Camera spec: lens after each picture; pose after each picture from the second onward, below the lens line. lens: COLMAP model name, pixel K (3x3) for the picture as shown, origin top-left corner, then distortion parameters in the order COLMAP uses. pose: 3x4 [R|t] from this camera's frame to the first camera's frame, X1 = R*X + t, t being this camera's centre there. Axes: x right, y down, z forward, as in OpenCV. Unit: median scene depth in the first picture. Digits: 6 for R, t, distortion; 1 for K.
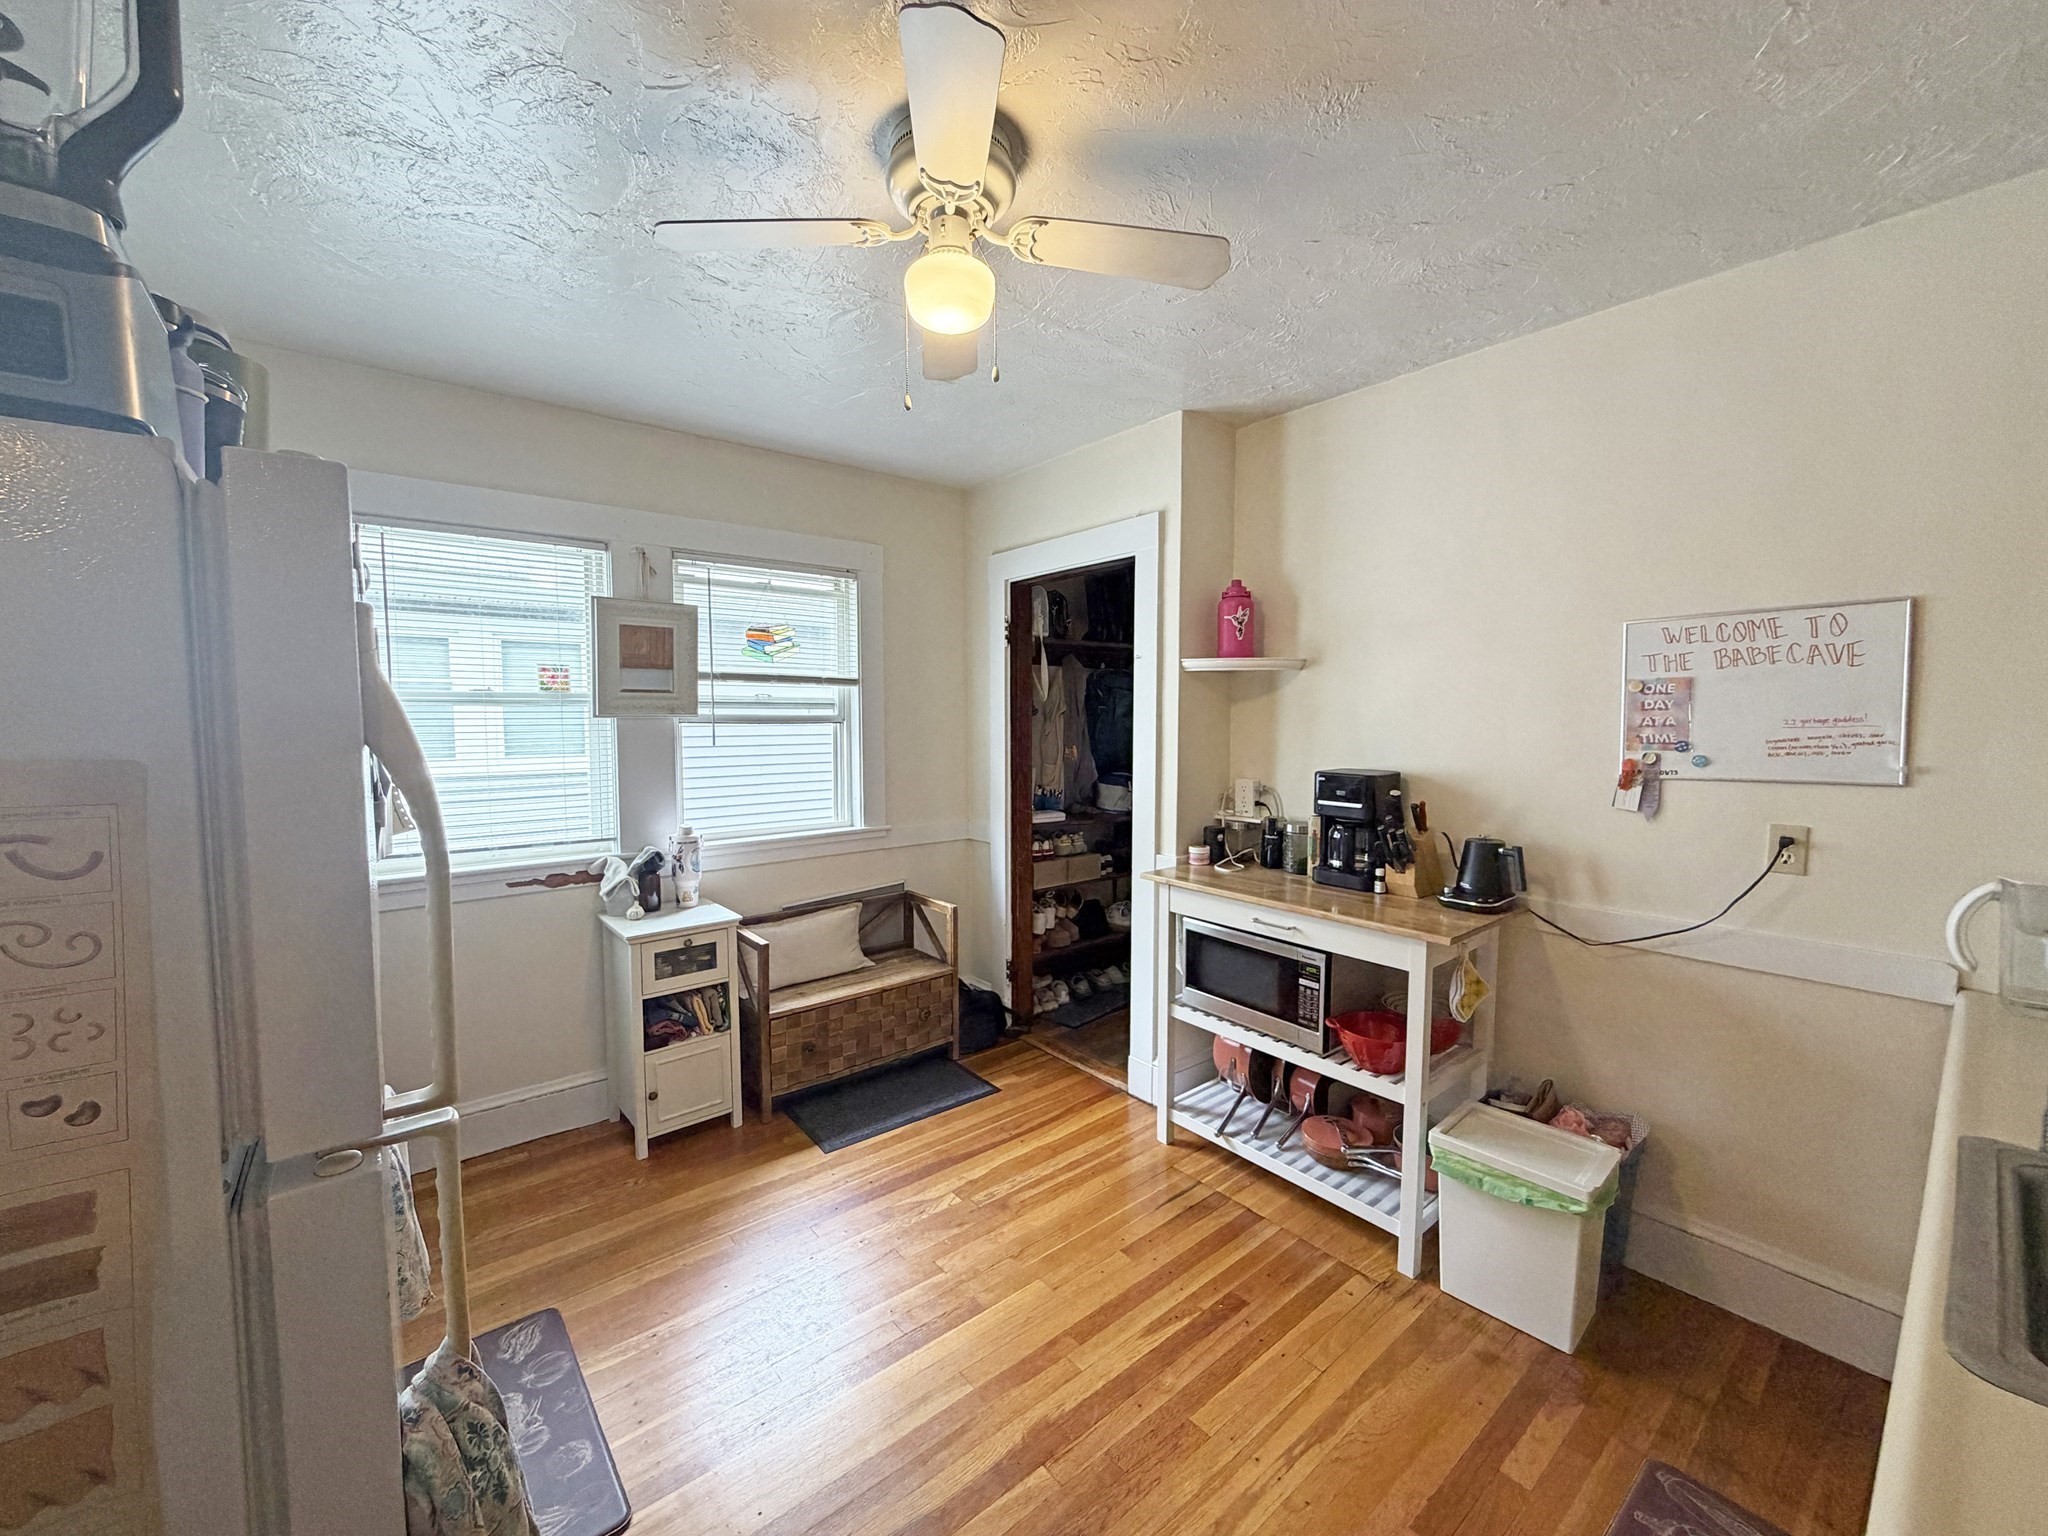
lens RADIAL K [[813.7, 0, 1018.8], [0, 813.7, 765.3], [0, 0, 1]] dist [0.001403, 0.000050]
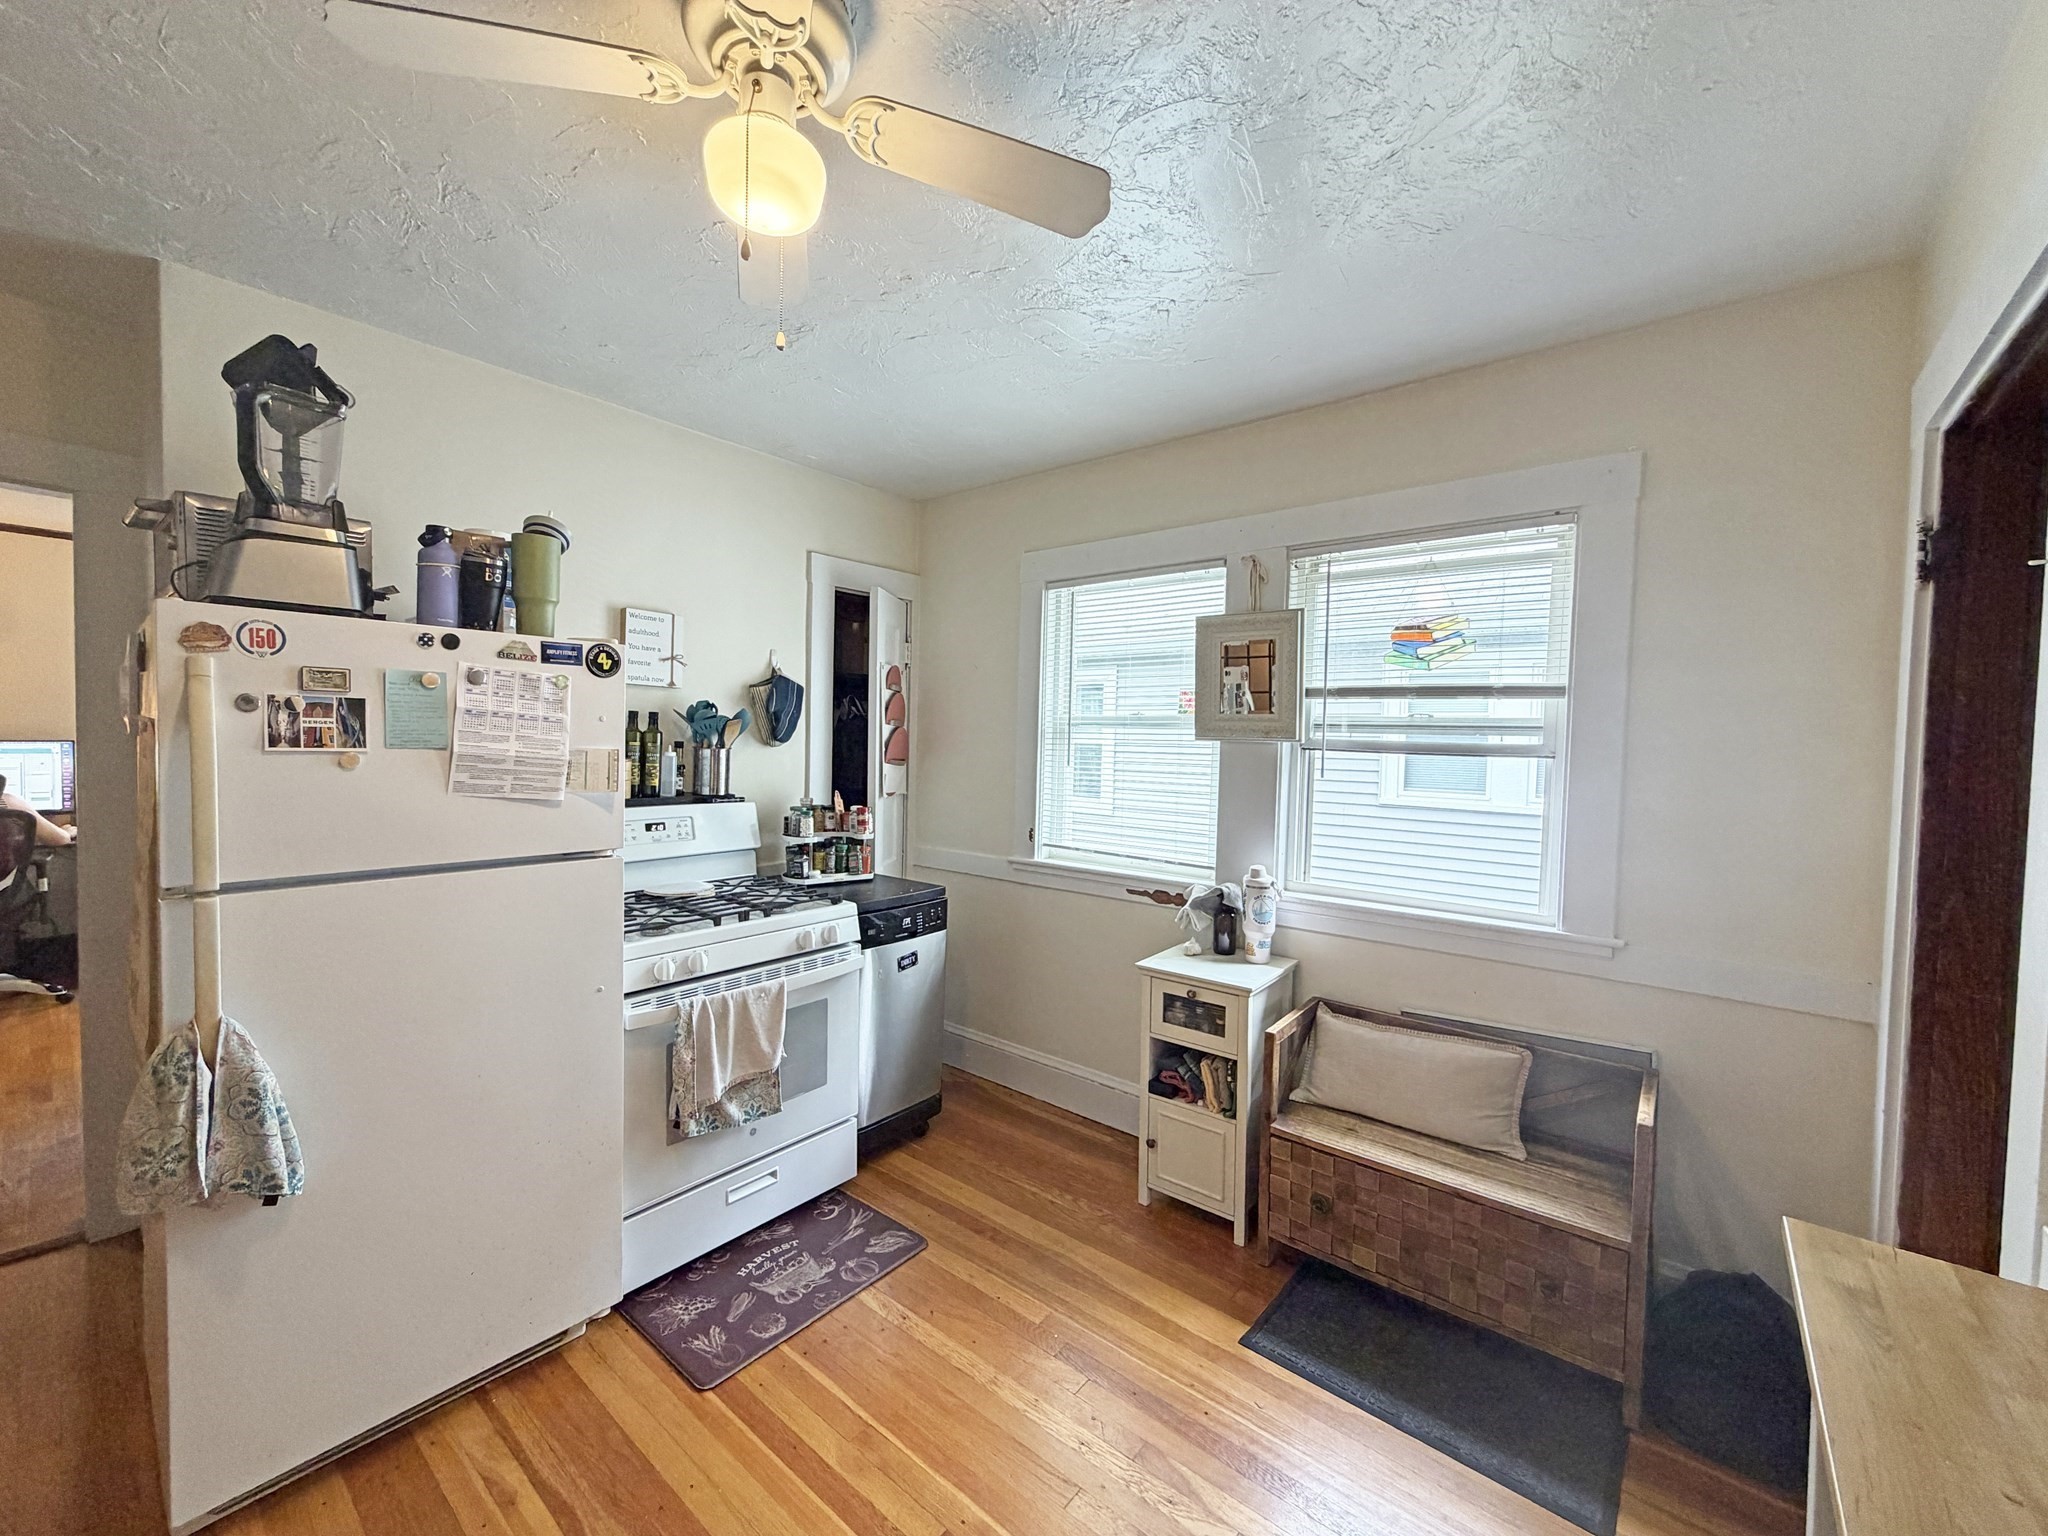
lens RADIAL K [[813.7, 0, 1018.8], [0, 813.7, 765.3], [0, 0, 1]] dist [0.001403, 0.000050]
pose [[0.191352, 0.034638, -0.980910, 0.394290], [-0.085290, 0.996184, 0.018539, -0.028194], [0.977809, 0.080115, 0.193576, 0.594504]]
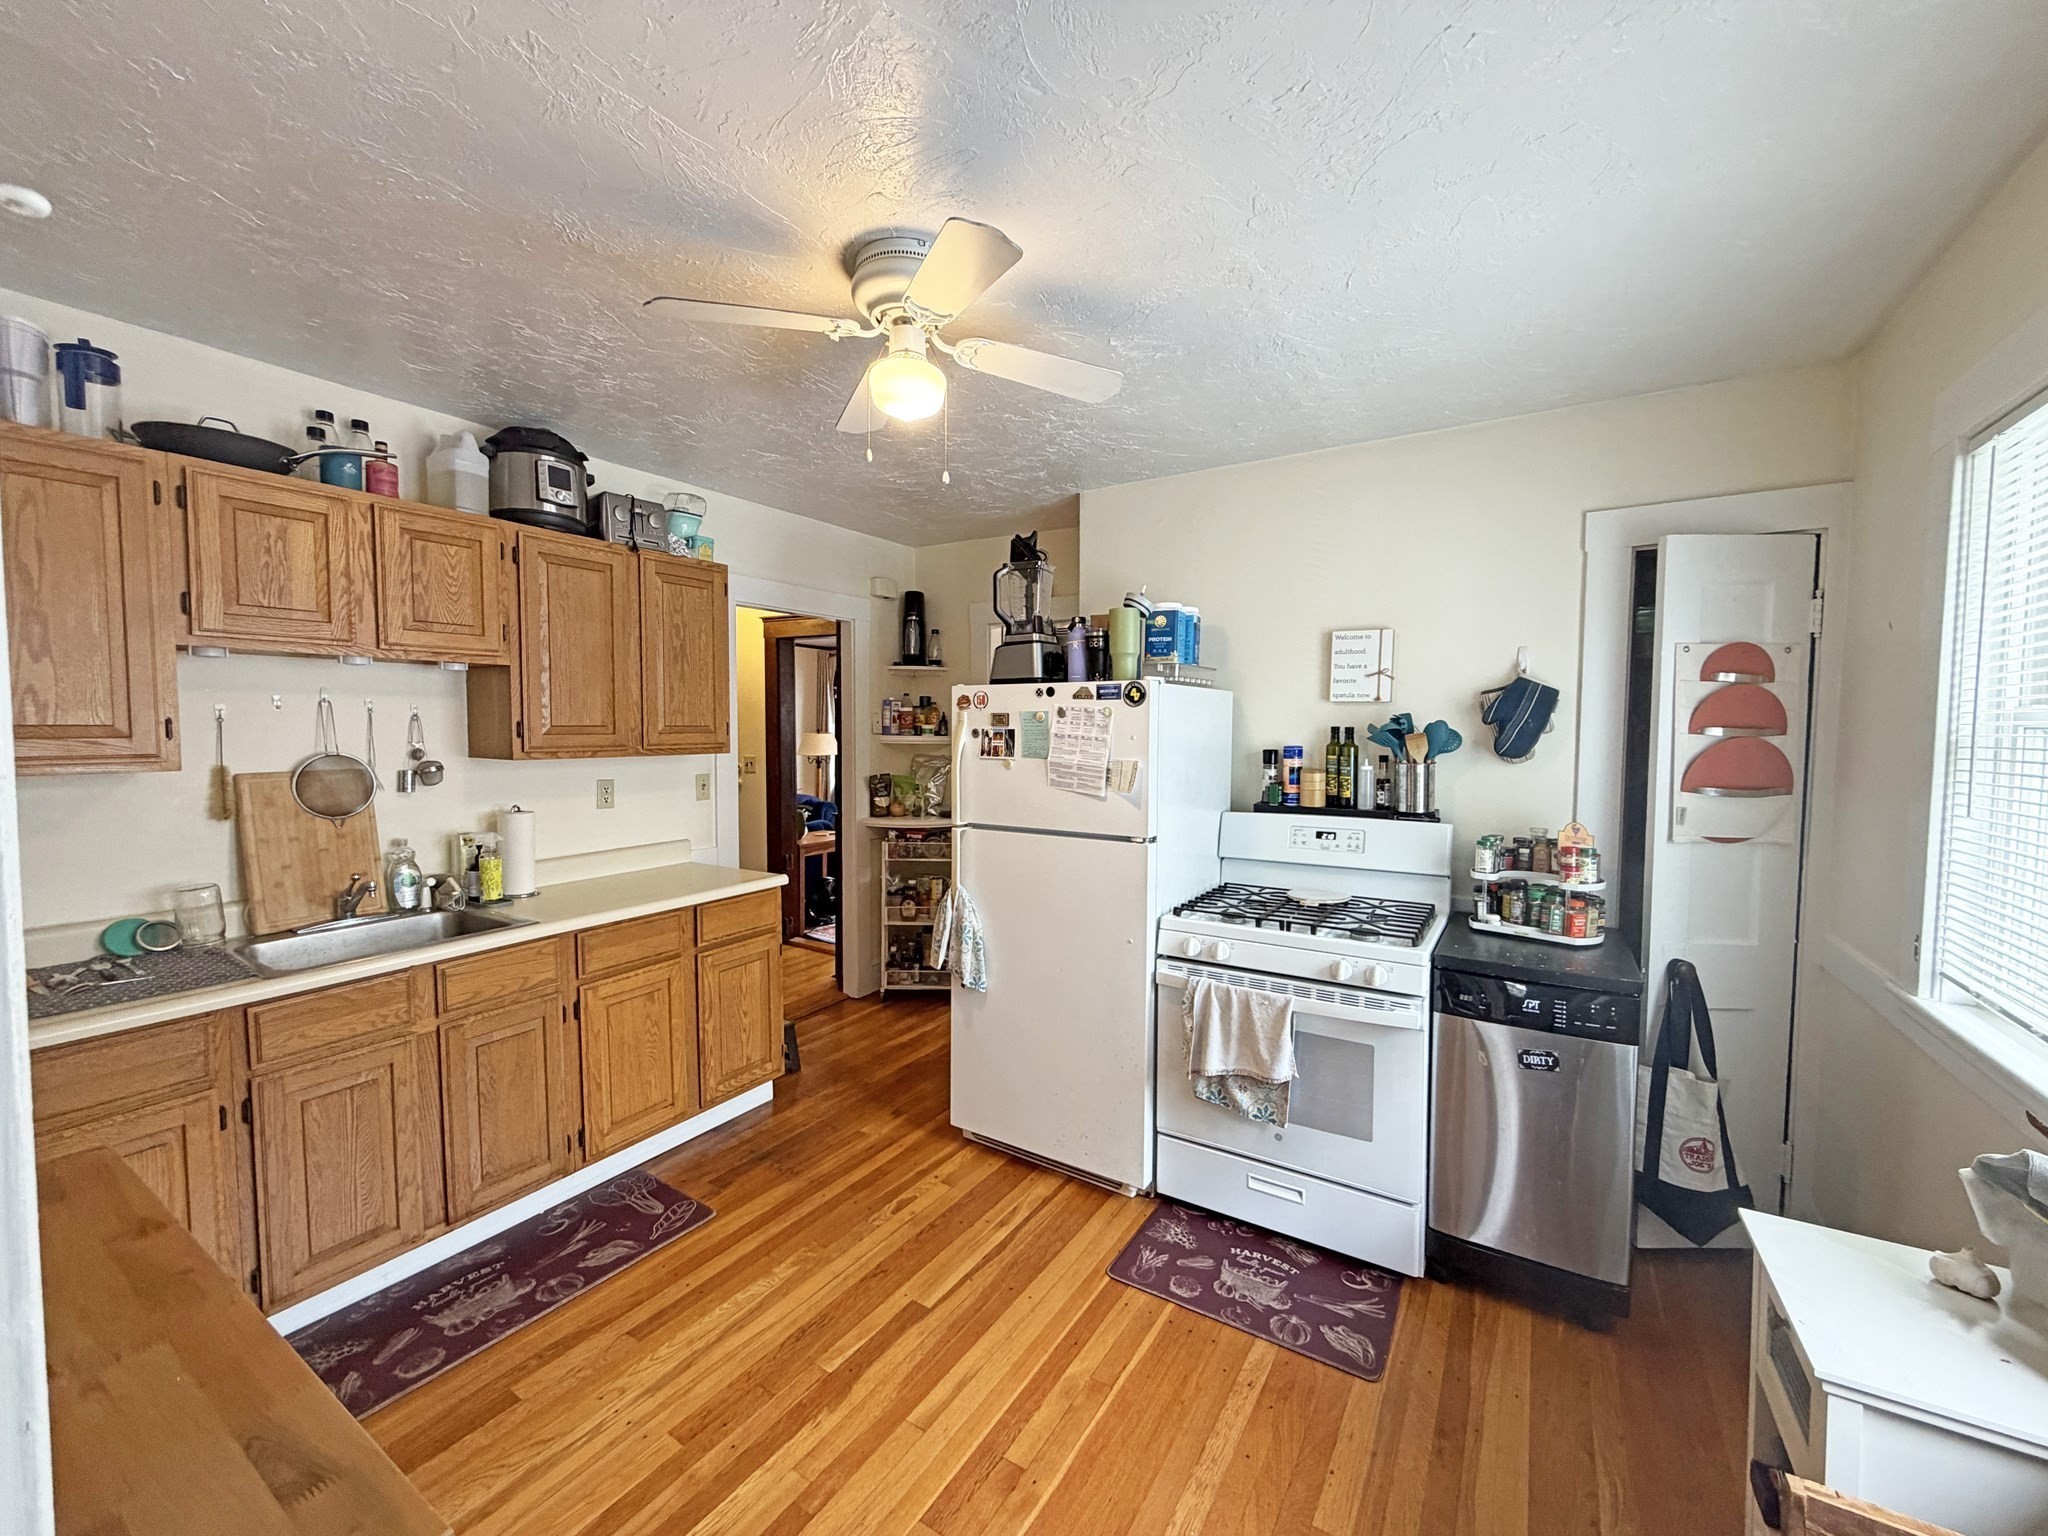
lens RADIAL K [[813.7, 0, 1018.8], [0, 813.7, 765.3], [0, 0, 1]] dist [0.001403, 0.000050]
pose [[-0.950505, 0.007688, -0.310615, 0.073697], [-0.027481, 0.993696, 0.108686, -0.086355], [0.309493, 0.111843, -0.944302, 1.172930]]
